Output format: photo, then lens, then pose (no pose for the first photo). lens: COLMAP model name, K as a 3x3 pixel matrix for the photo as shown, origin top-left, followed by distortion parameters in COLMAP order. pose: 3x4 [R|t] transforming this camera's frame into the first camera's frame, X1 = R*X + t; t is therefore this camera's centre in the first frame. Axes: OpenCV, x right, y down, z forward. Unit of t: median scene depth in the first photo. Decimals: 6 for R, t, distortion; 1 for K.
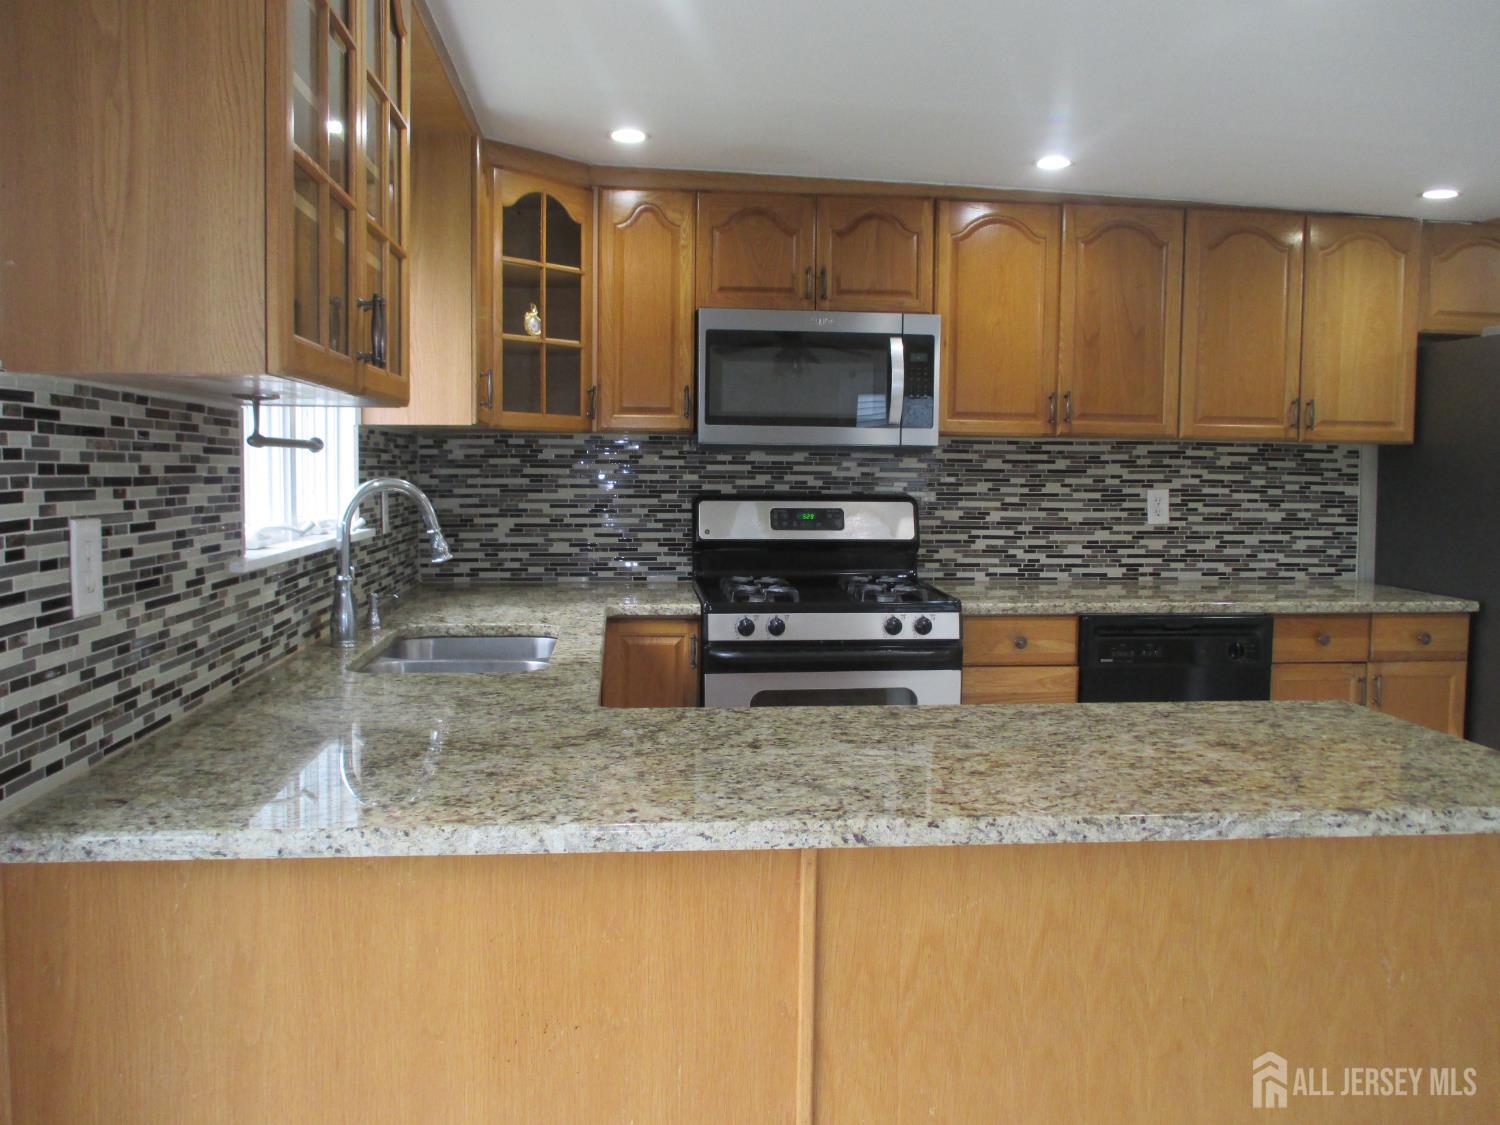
lens RADIAL K [[1241.7, 0, 758.4], [0, 1241.7, 534.8], [0, 0, 1]] dist [-0.035467, 0.000573]
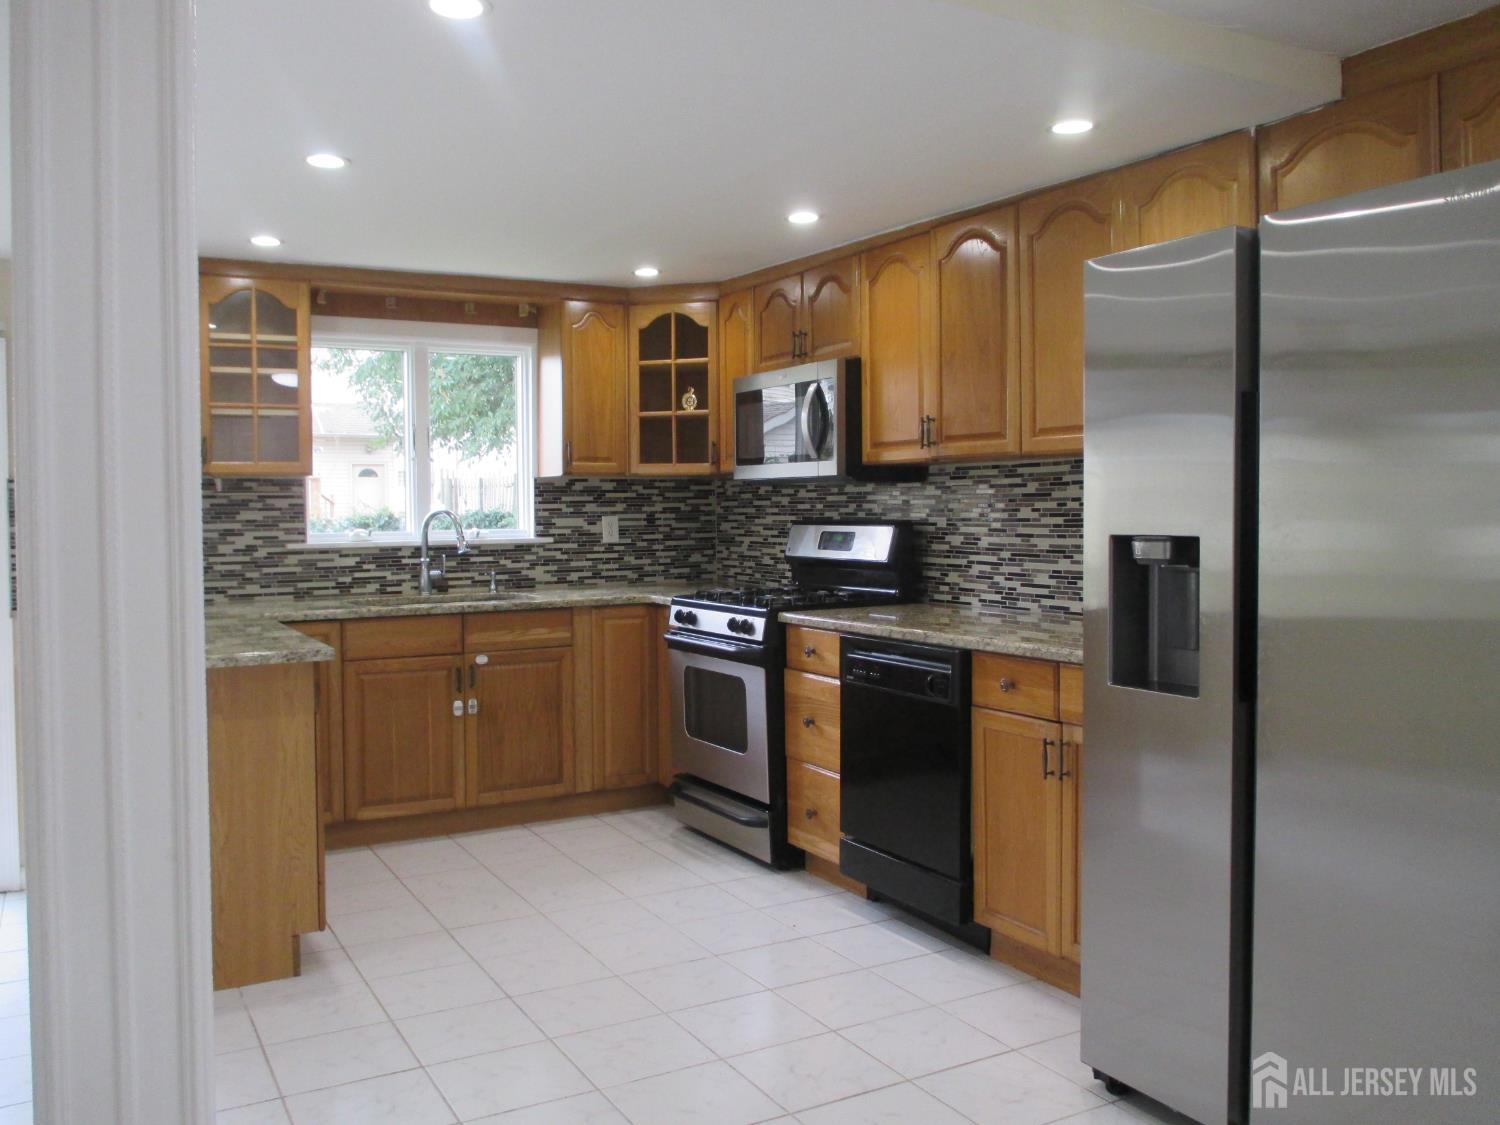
lens RADIAL K [[1241.7, 0, 758.4], [0, 1241.7, 534.8], [0, 0, 1]] dist [-0.035467, 0.000573]
pose [[0.397730, 0.007183, -0.917475, 1.026230], [-0.045936, 0.998871, -0.012093, -0.000185], [0.916352, 0.046955, 0.397611, 0.439519]]
